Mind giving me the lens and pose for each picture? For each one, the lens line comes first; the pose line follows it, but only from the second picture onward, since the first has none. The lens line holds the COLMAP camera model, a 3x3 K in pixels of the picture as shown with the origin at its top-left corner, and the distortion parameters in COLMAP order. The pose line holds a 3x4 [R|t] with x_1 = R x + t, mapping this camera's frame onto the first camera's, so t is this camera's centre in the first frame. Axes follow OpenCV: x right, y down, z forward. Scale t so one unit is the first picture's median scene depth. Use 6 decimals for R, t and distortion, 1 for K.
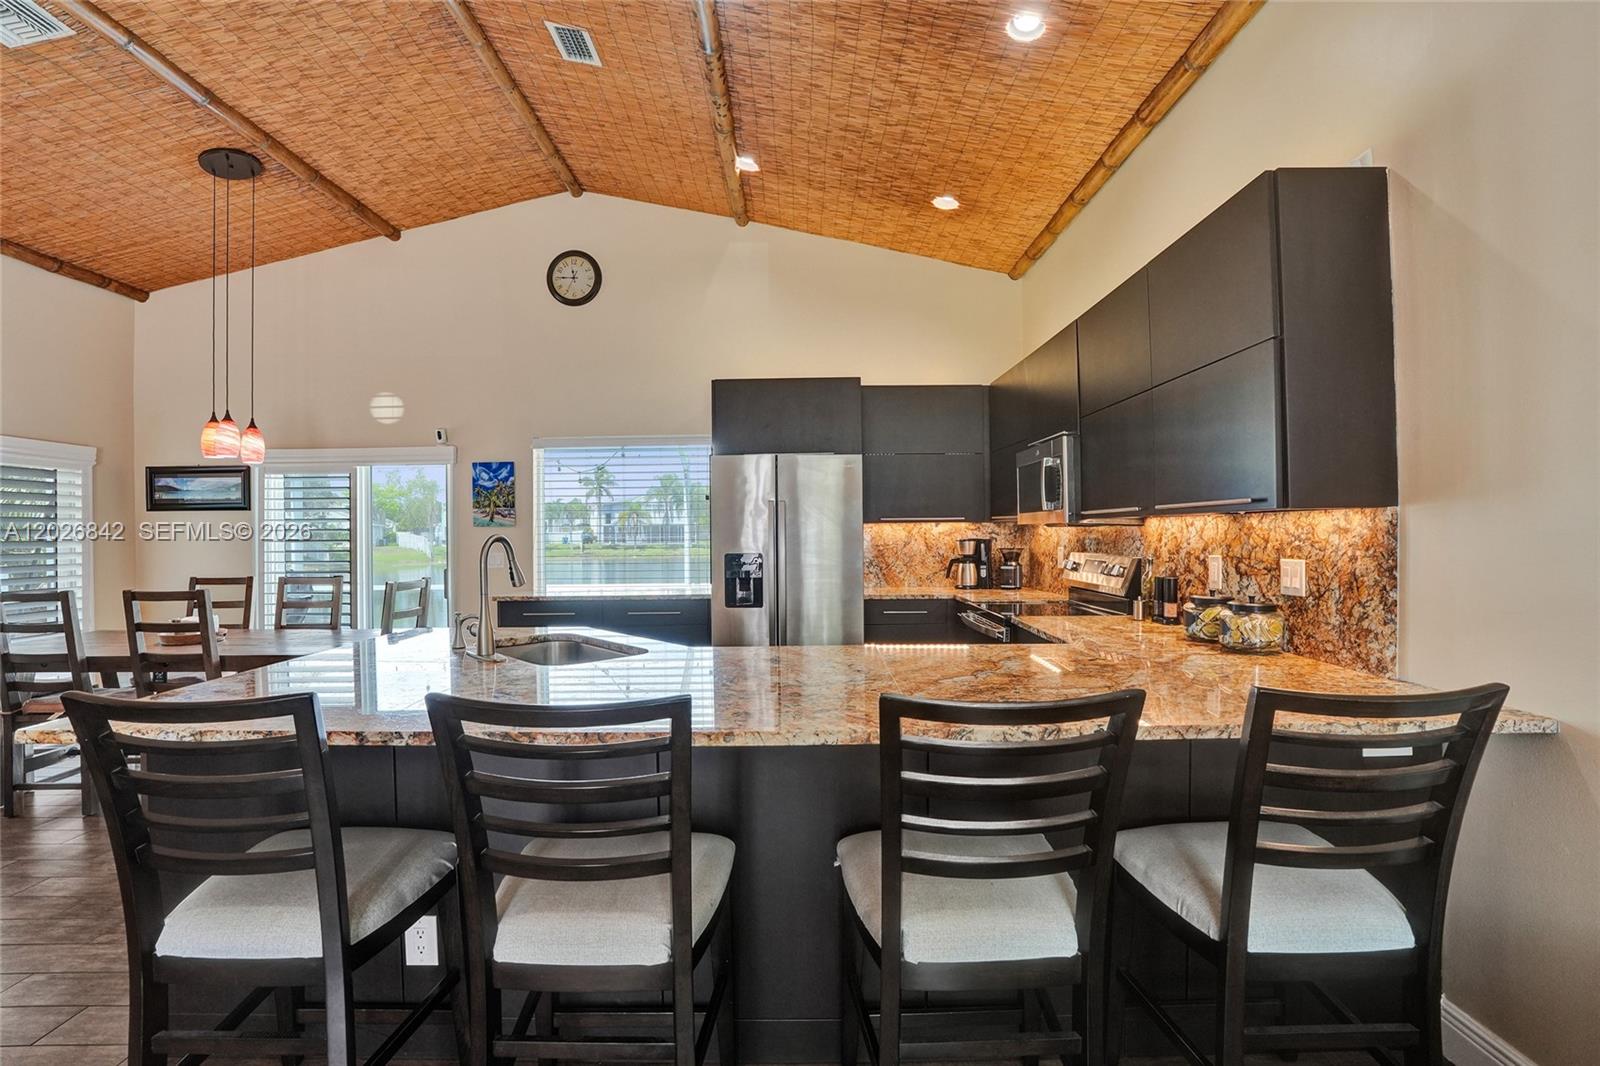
lens RADIAL K [[740.9, 0, 798.0], [0, 740.9, 536.1], [0, 0, 1]] dist [-0.072989, 0.028905]
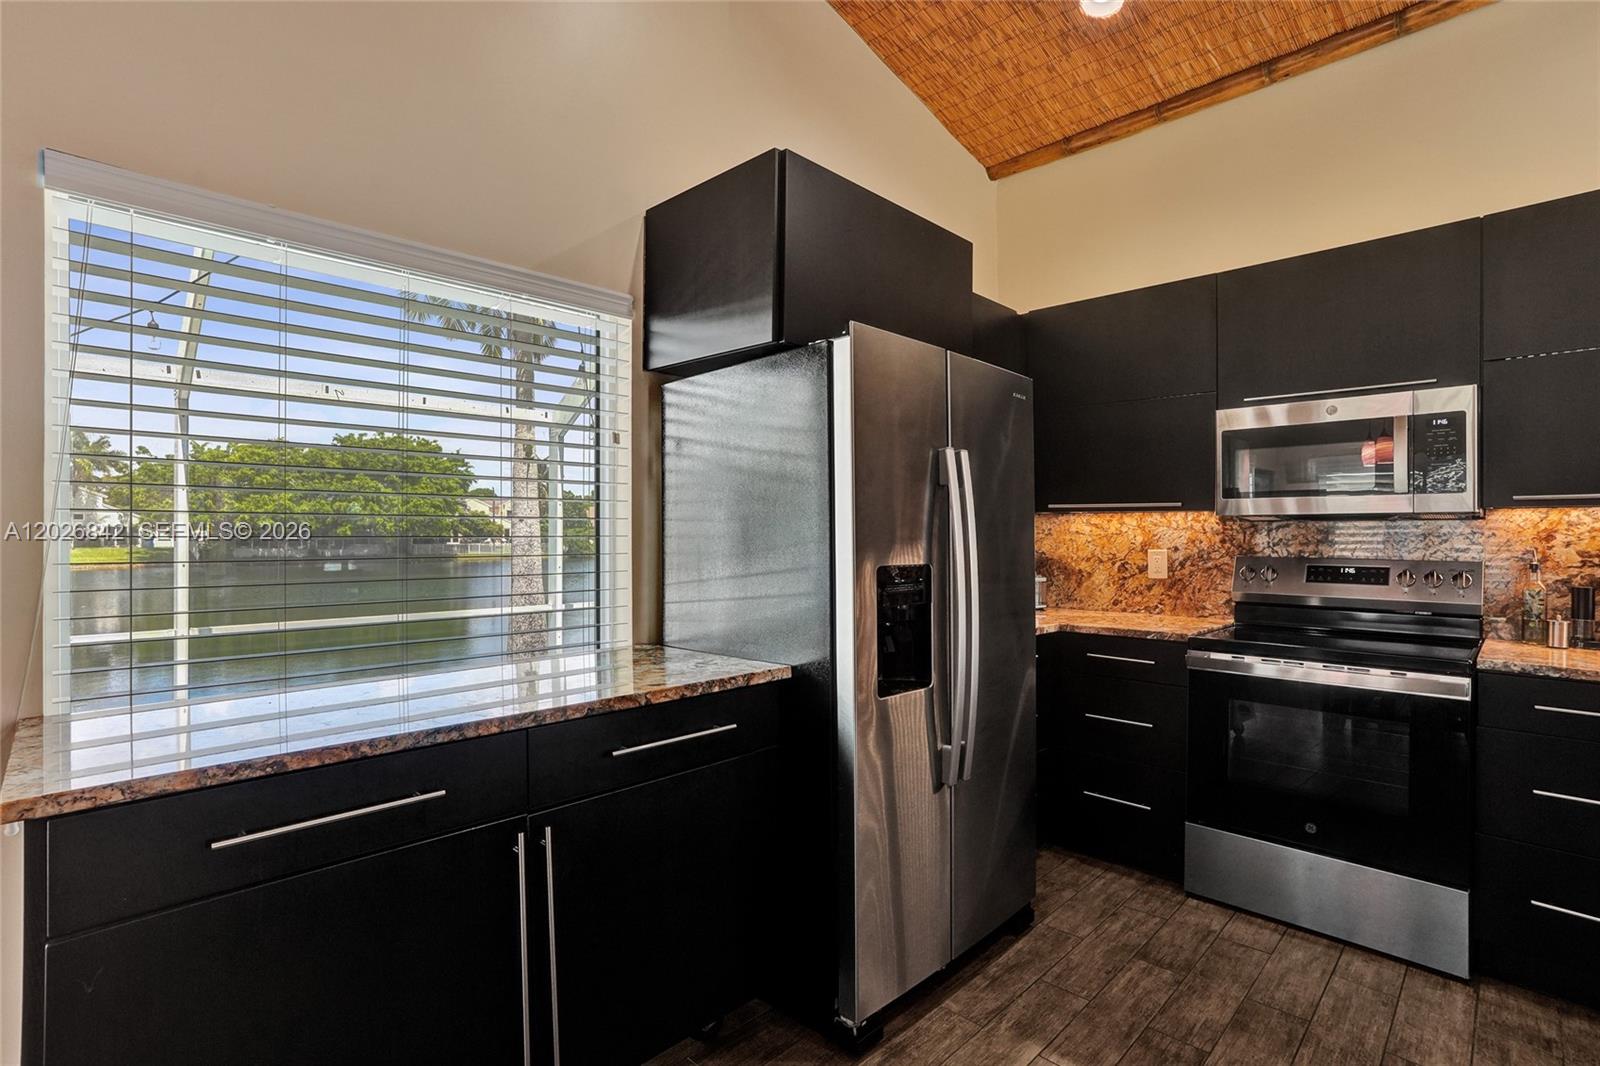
lens RADIAL K [[740.9, 0, 798.0], [0, 740.9, 536.1], [0, 0, 1]] dist [-0.072989, 0.028905]
pose [[0.694343, 0.007624, 0.719604, -0.430727], [-0.001743, 0.999959, -0.008913, 0.009040], [-0.719642, 0.004934, 0.694328, 0.786270]]
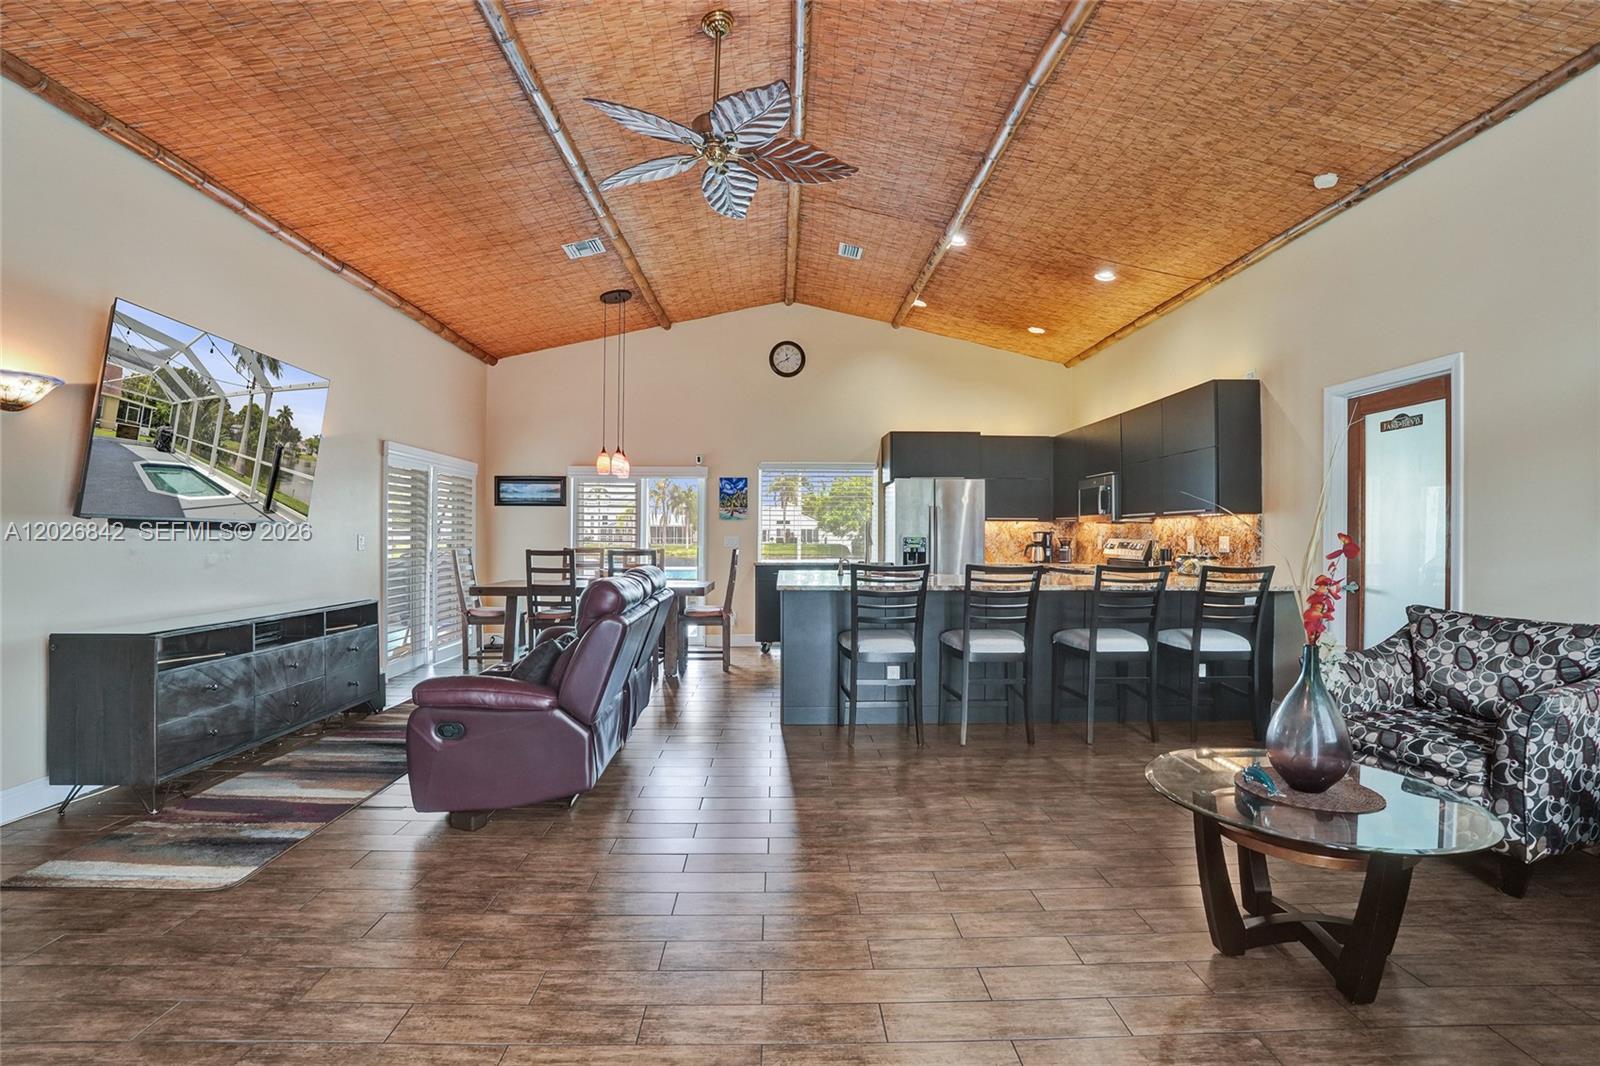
lens RADIAL K [[740.9, 0, 798.0], [0, 740.9, 536.1], [0, 0, 1]] dist [-0.072989, 0.028905]
pose [[0.999530, 0.015069, 0.026681, -0.393706], [-0.014945, 0.999877, -0.004856, 0.033815], [-0.026751, 0.004455, 0.999632, -0.684966]]
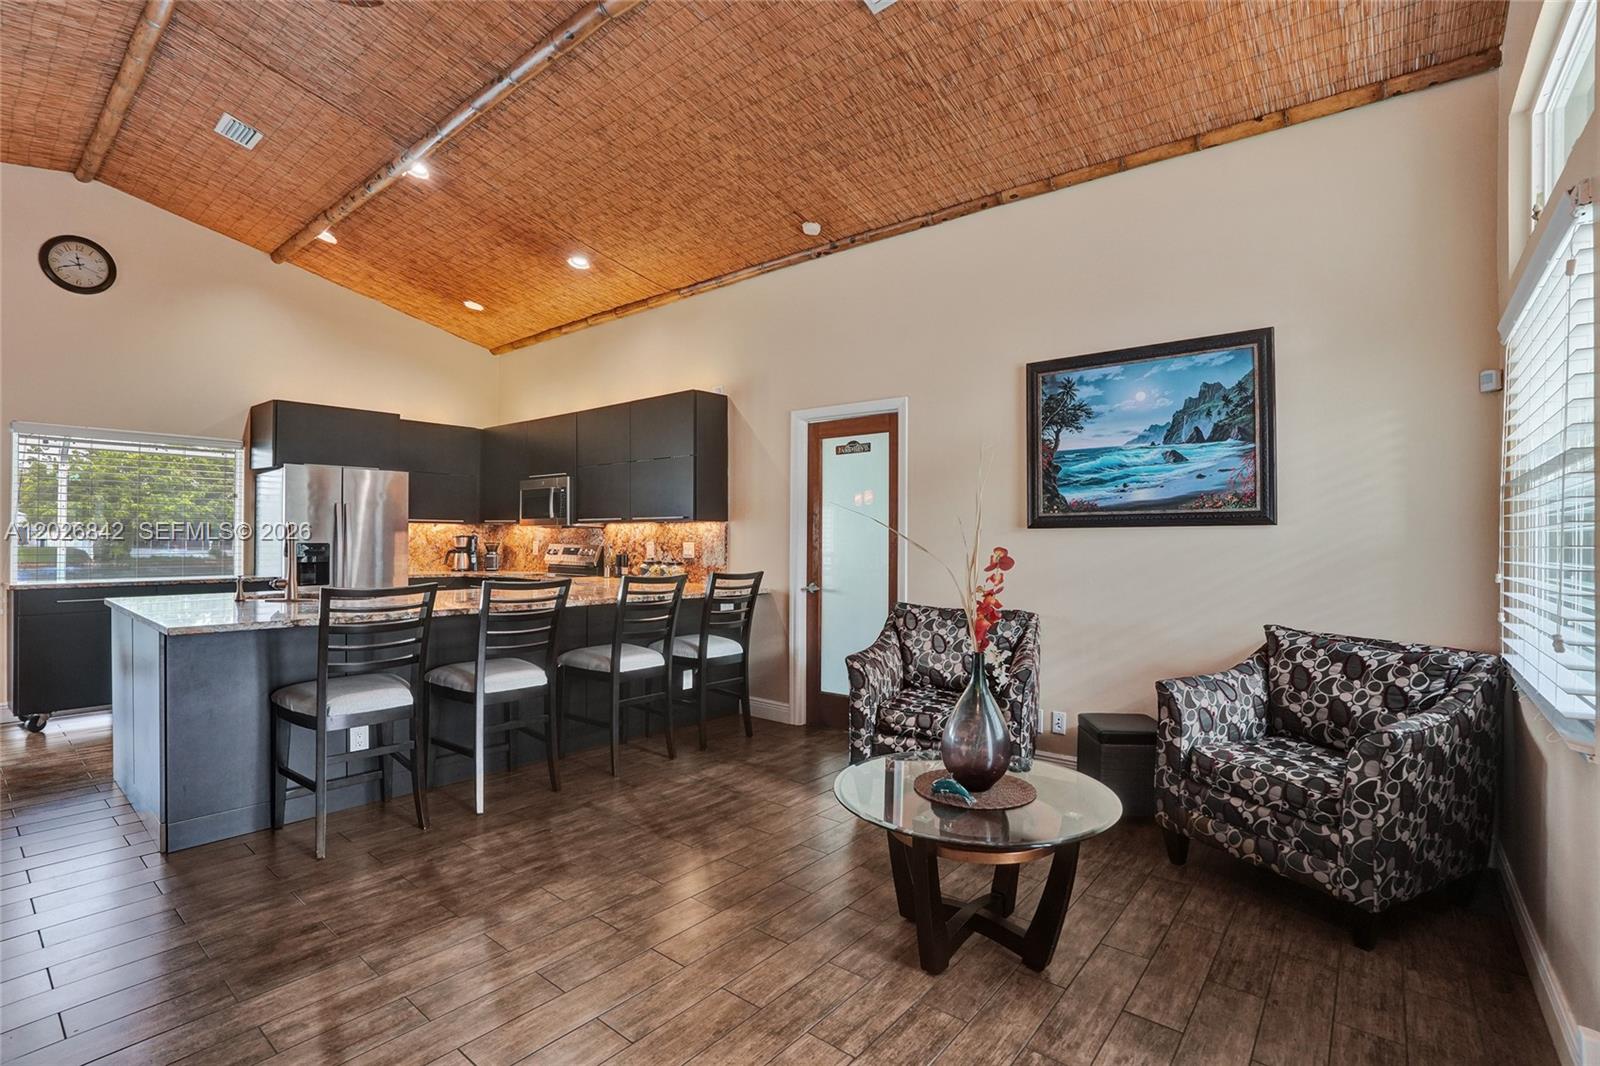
lens RADIAL K [[740.9, 0, 798.0], [0, 740.9, 536.1], [0, 0, 1]] dist [-0.072989, 0.028905]
pose [[0.630174, 0.018149, 0.776242, -0.527088], [-0.008518, 0.999828, -0.016461, 0.025993], [-0.776408, 0.003762, 0.630220, -0.439728]]
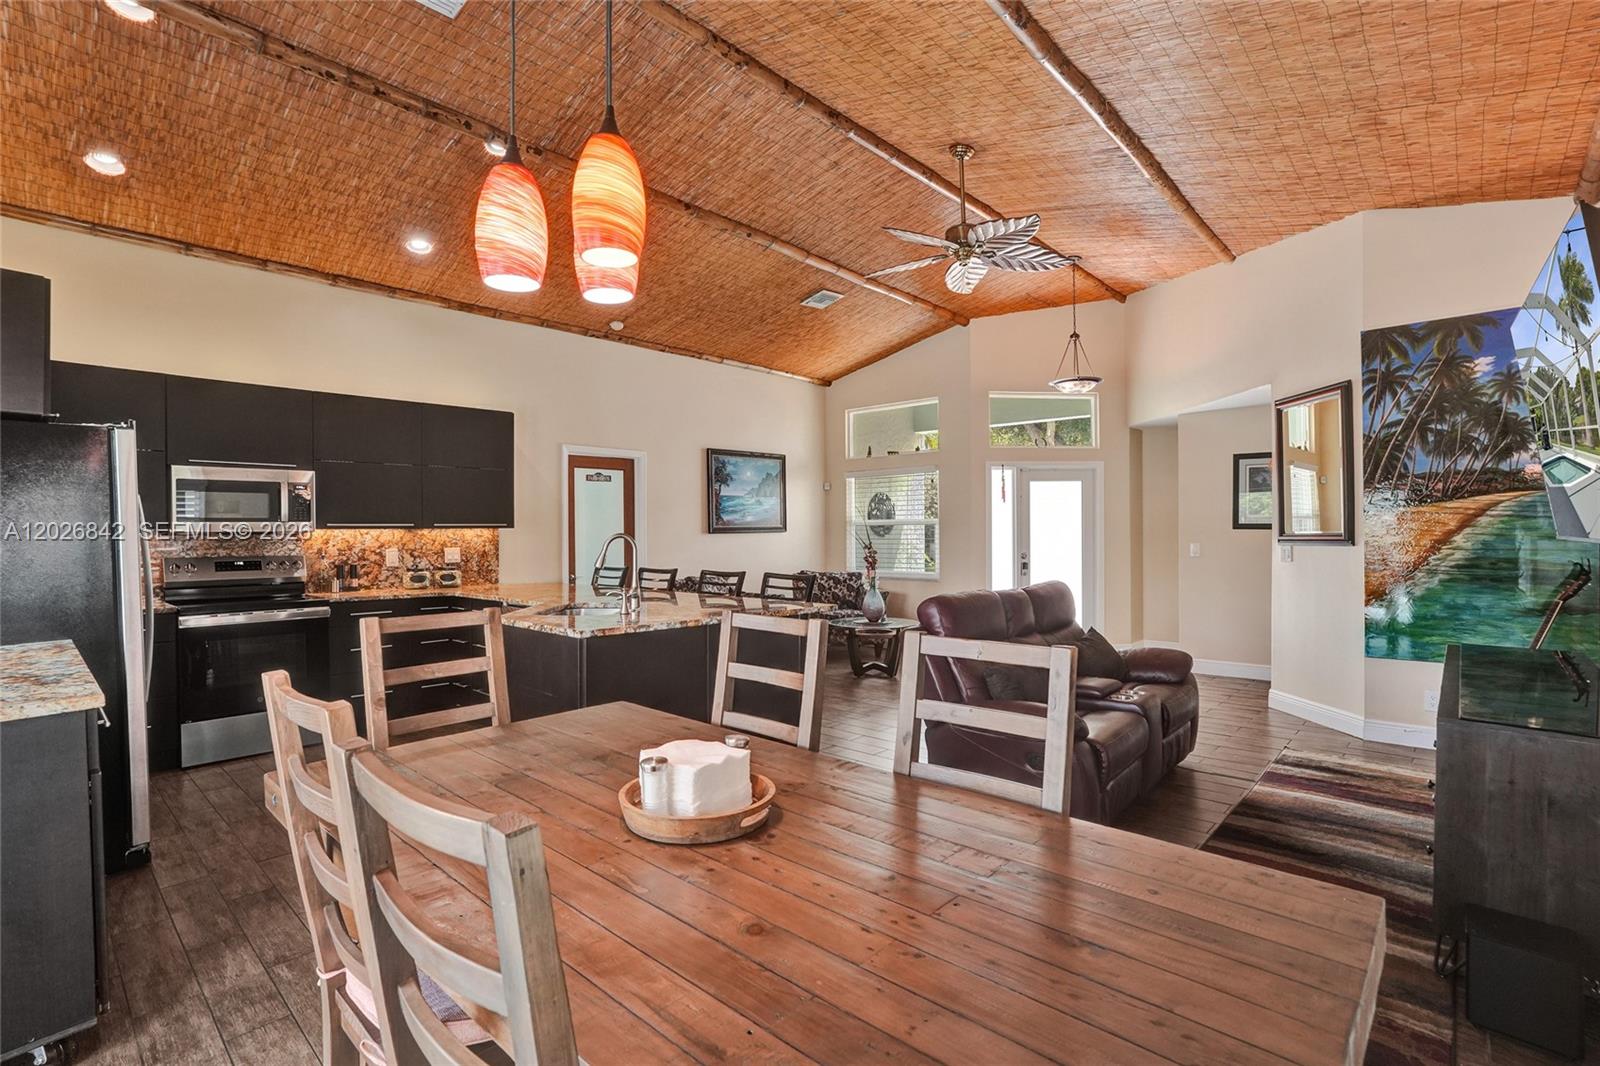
lens RADIAL K [[757.8, 0, 800.0], [0, 757.8, 533.0], [0, 0, 1]] dist [-0.048304, 0.031121]
pose [[-0.734822, 0.014204, 0.678112, -1.041715], [0.018287, 0.999832, -0.001127, 0.003297], [-0.678014, 0.011572, -0.734958, 1.125036]]
